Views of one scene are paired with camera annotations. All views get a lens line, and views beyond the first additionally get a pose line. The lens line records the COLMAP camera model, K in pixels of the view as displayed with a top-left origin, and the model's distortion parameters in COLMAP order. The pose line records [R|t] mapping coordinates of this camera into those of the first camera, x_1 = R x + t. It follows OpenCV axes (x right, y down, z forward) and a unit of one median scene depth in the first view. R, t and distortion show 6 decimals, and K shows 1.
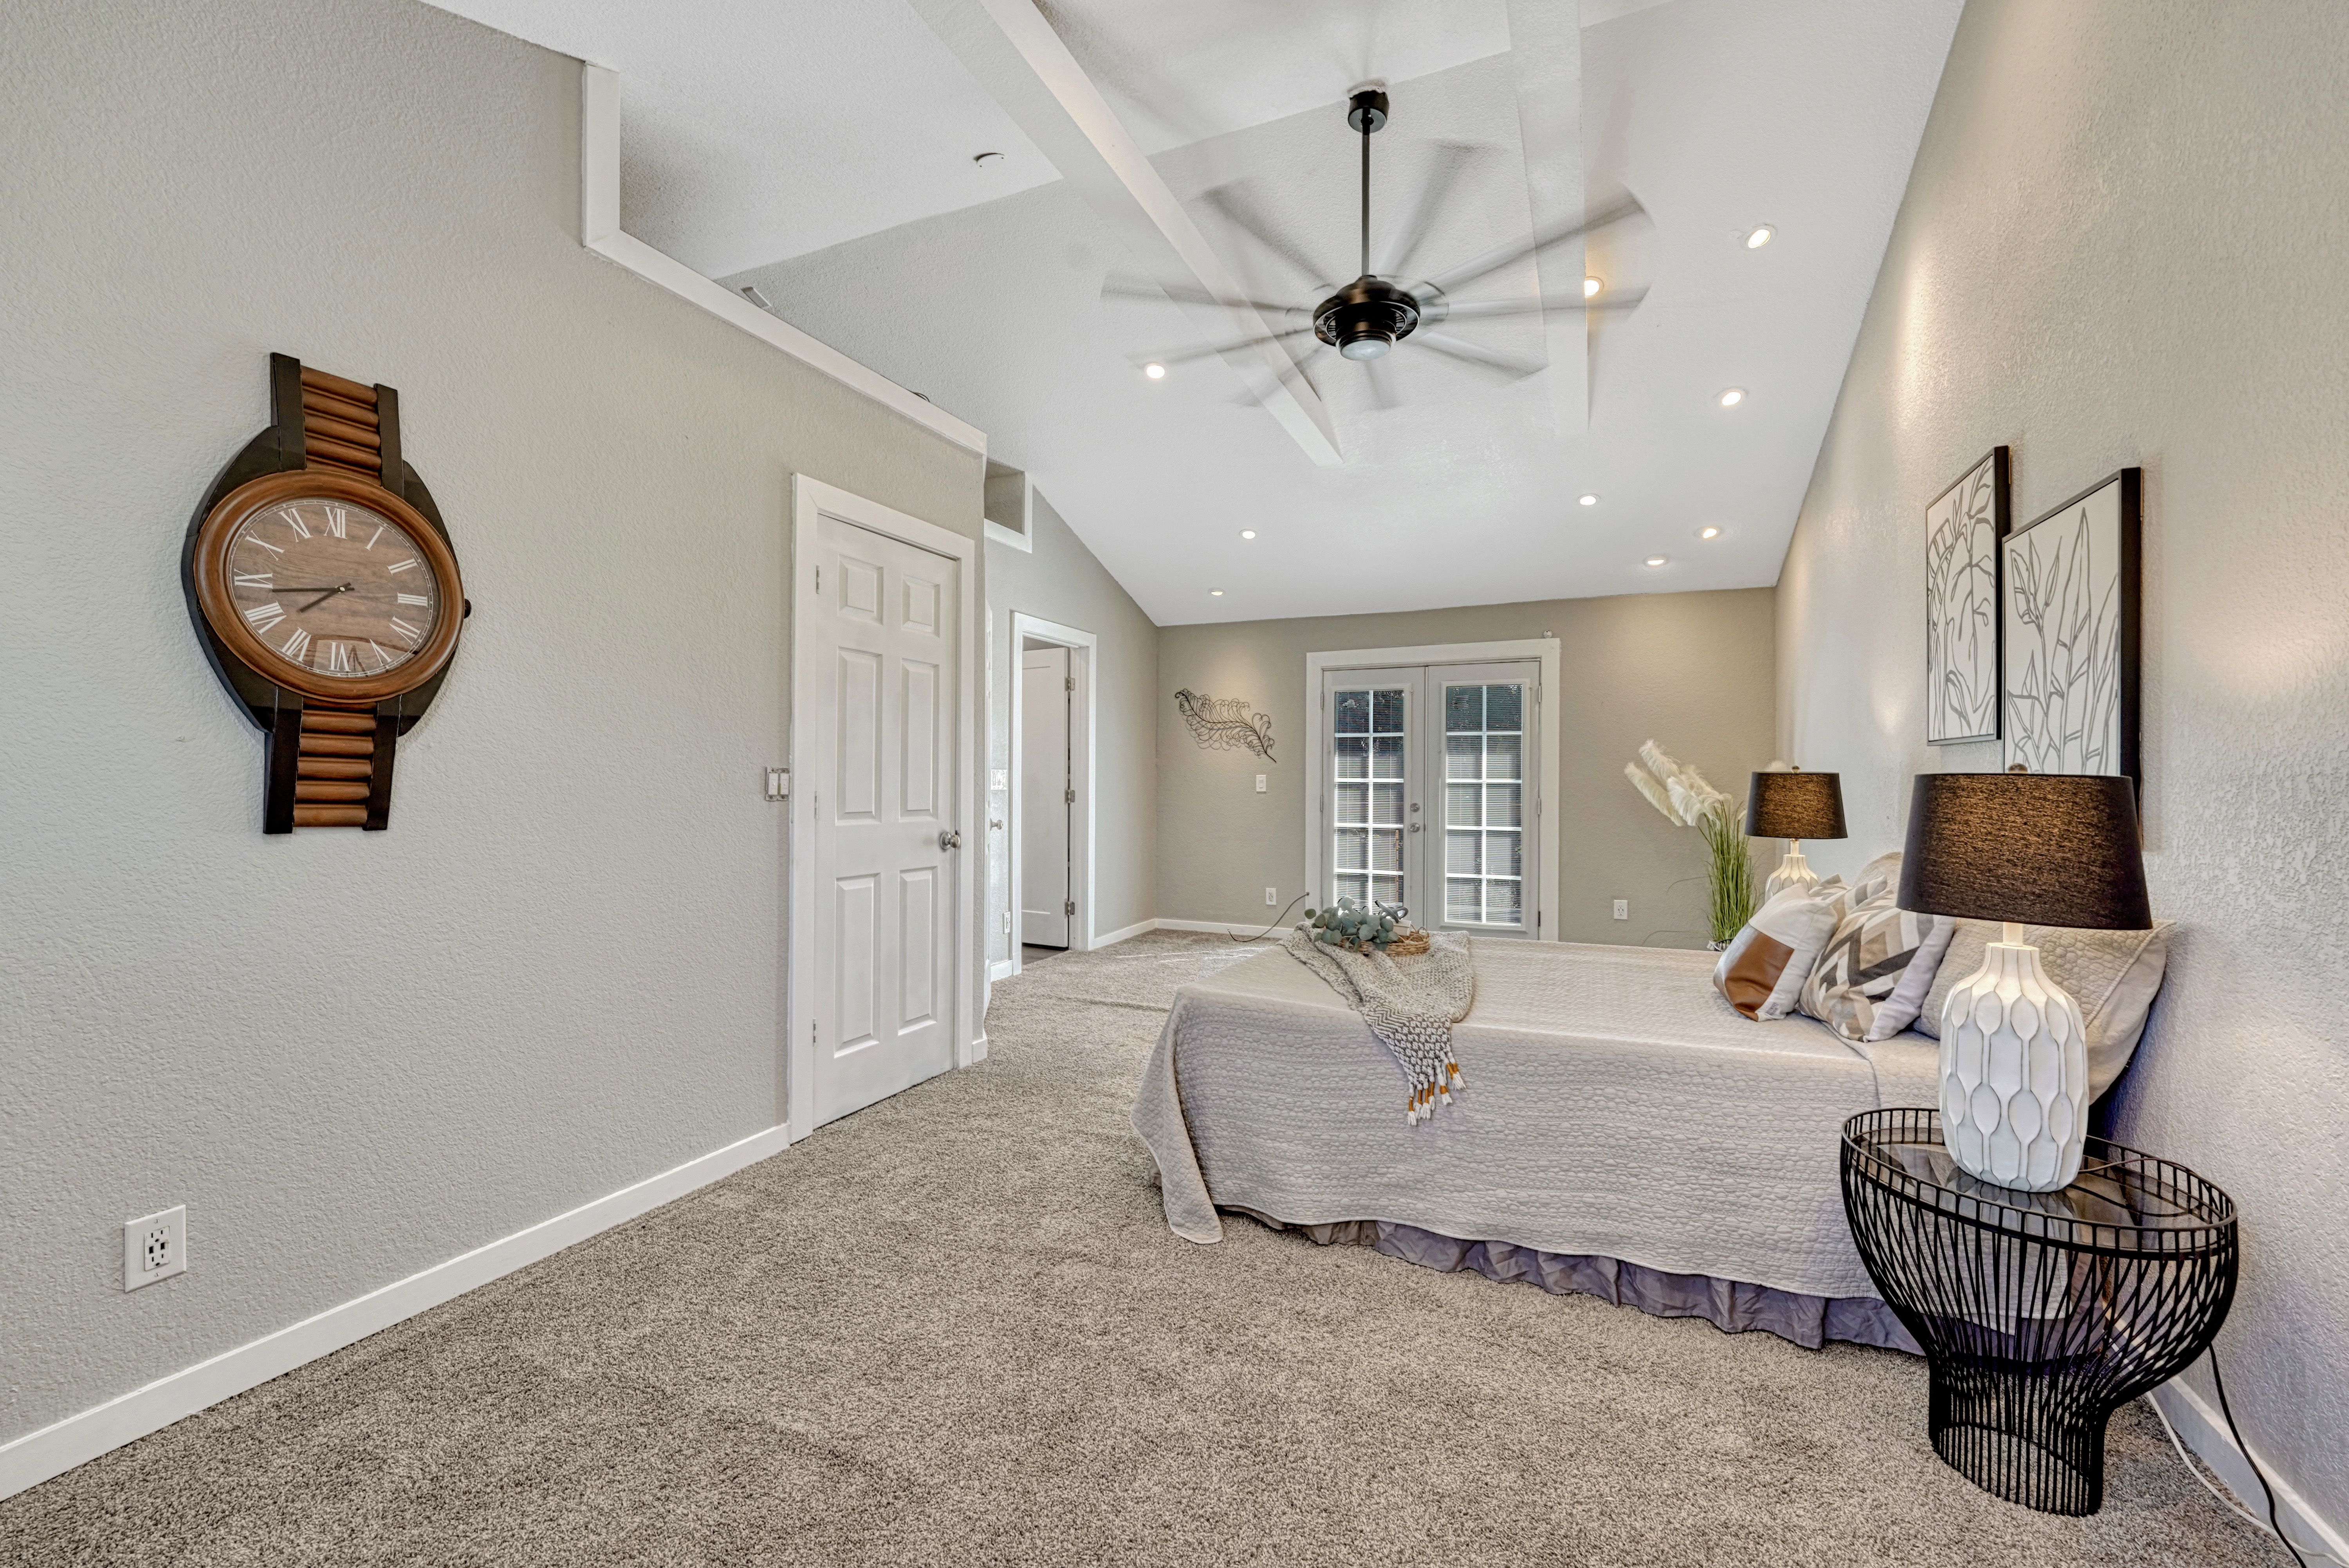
lens RADIAL K [[975.9, 0, 1133.7], [0, 975.9, 767.5], [0, 0, 1]] dist [0.001071, -0.004191]
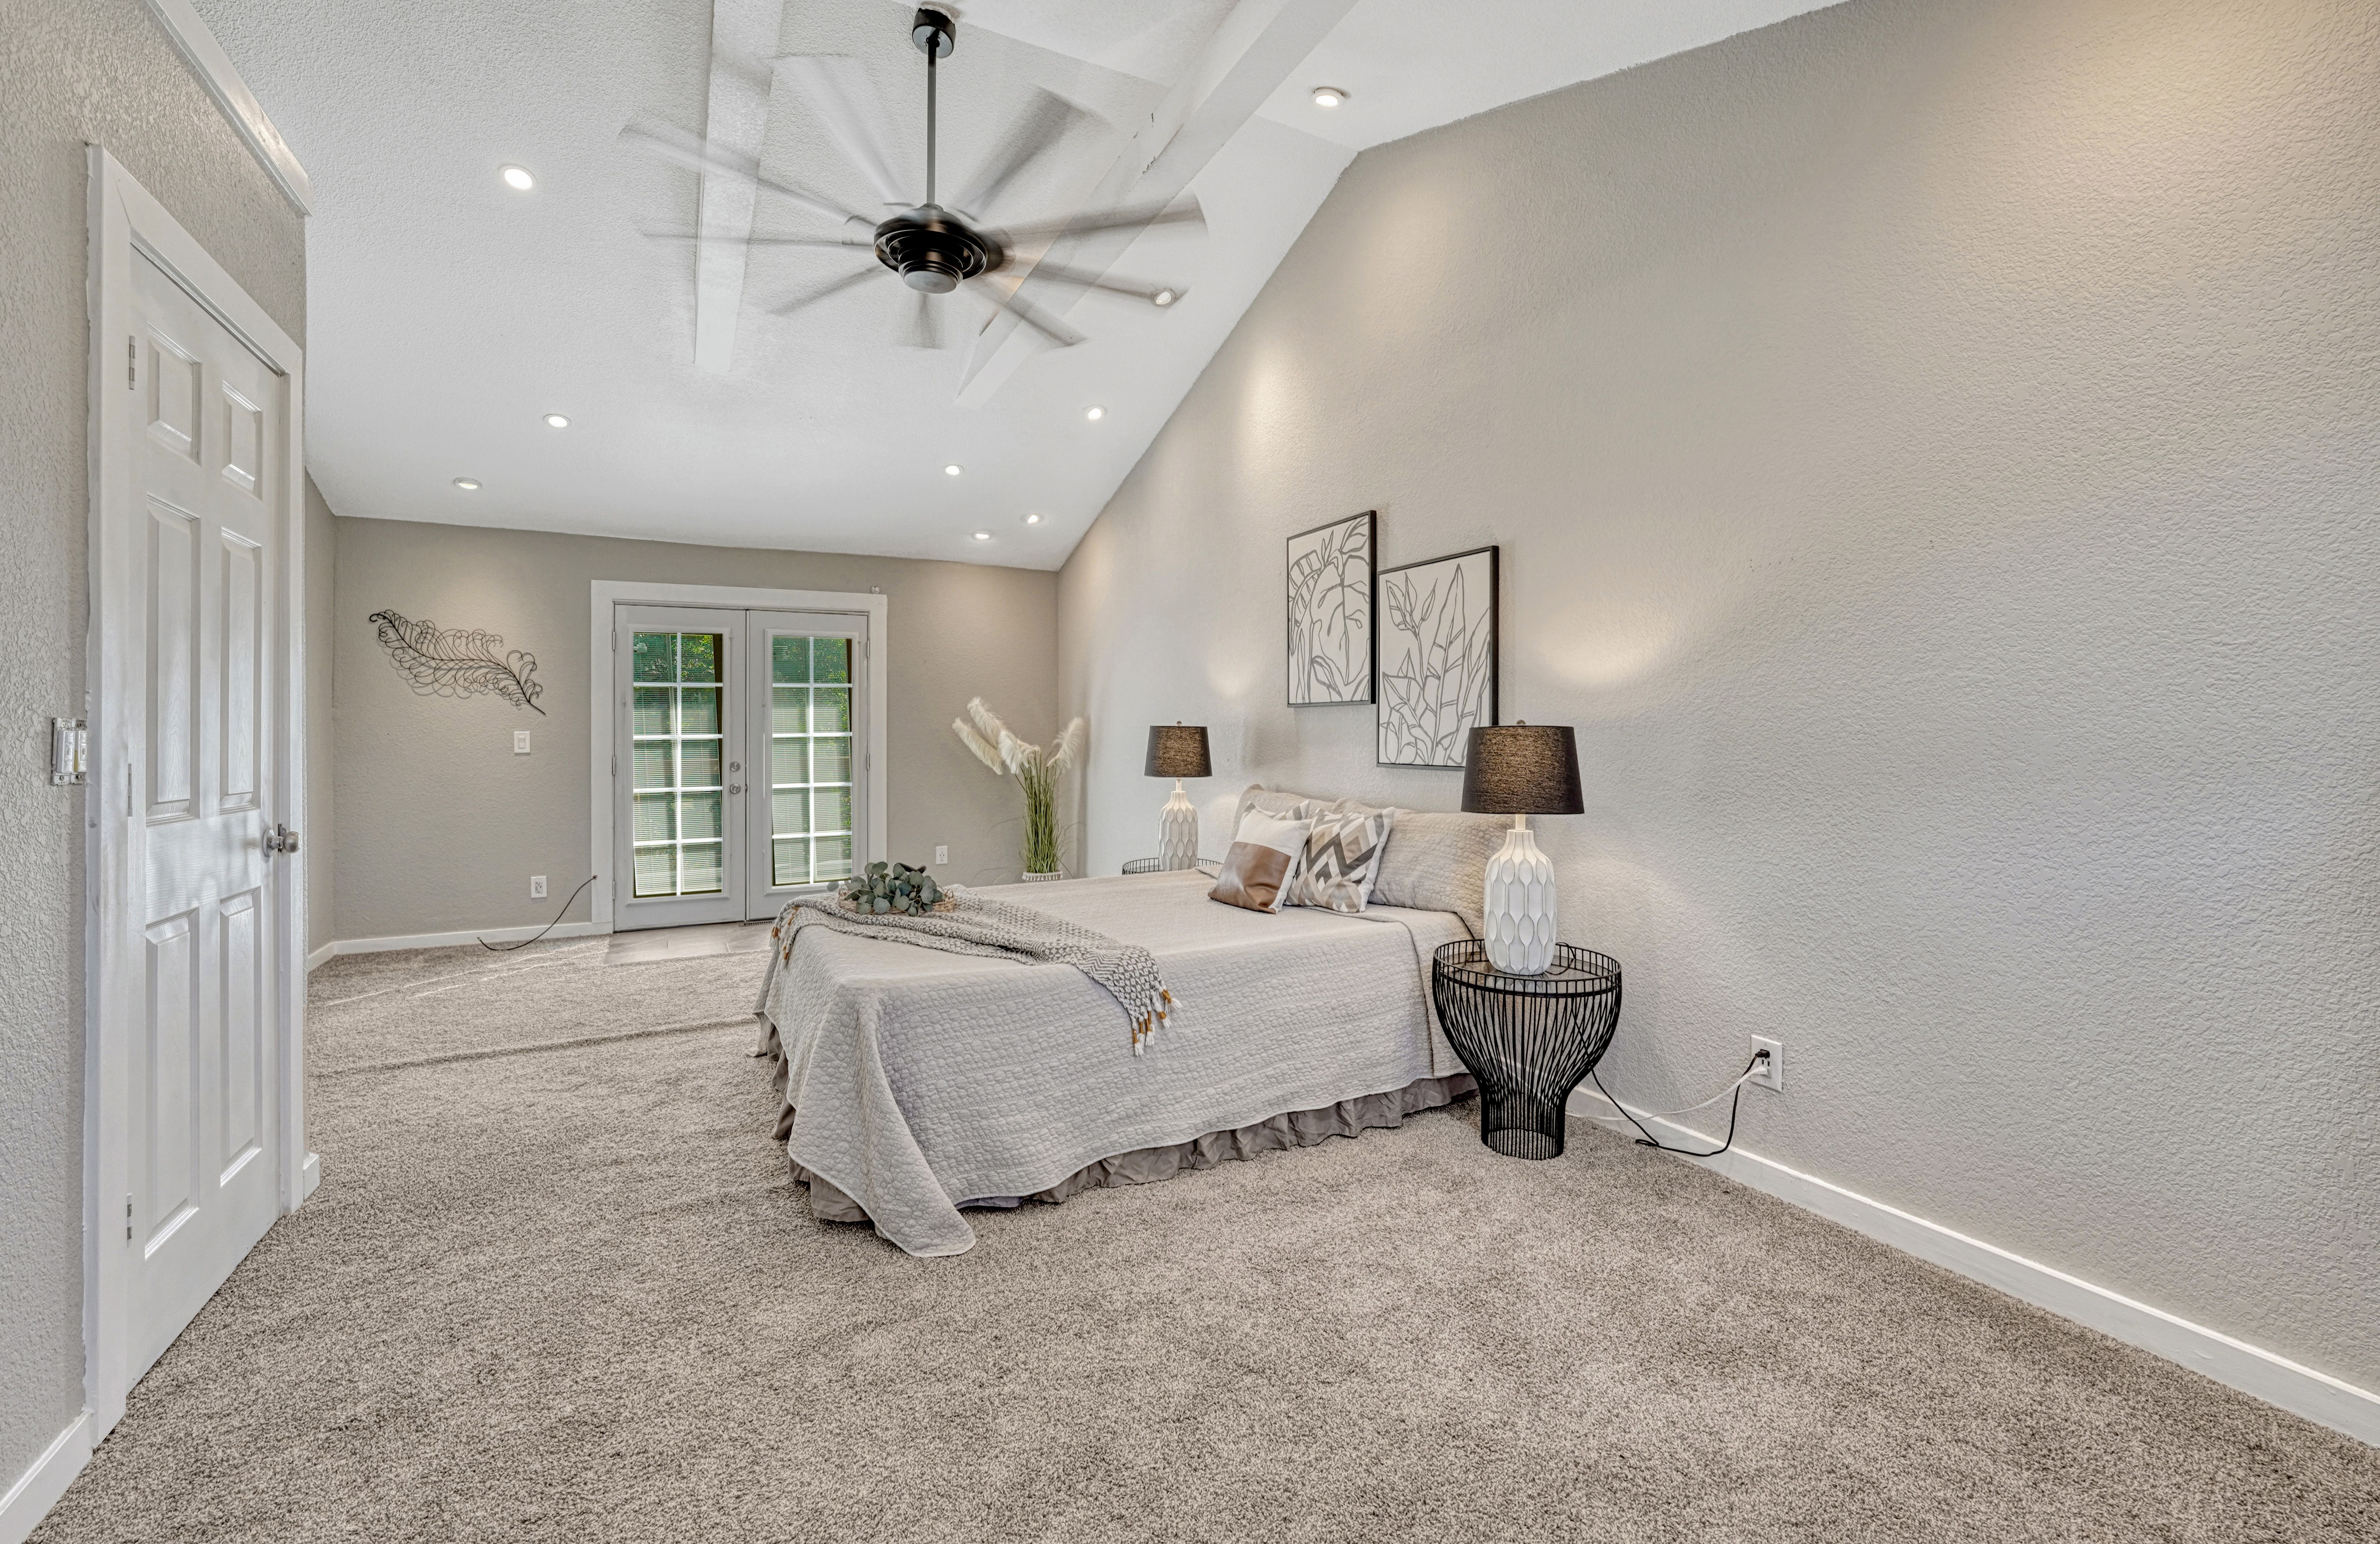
lens RADIAL K [[1007.8, 0, 1199.9], [0, 1007.8, 727.4], [0, 0, 1]] dist [-0.001214, -0.000377]
pose [[0.603265, -0.001893, 0.797538, -0.498446], [-0.001780, 0.999991, 0.003720, 0.002005], [-0.797538, -0.003664, 0.603257, 0.253492]]
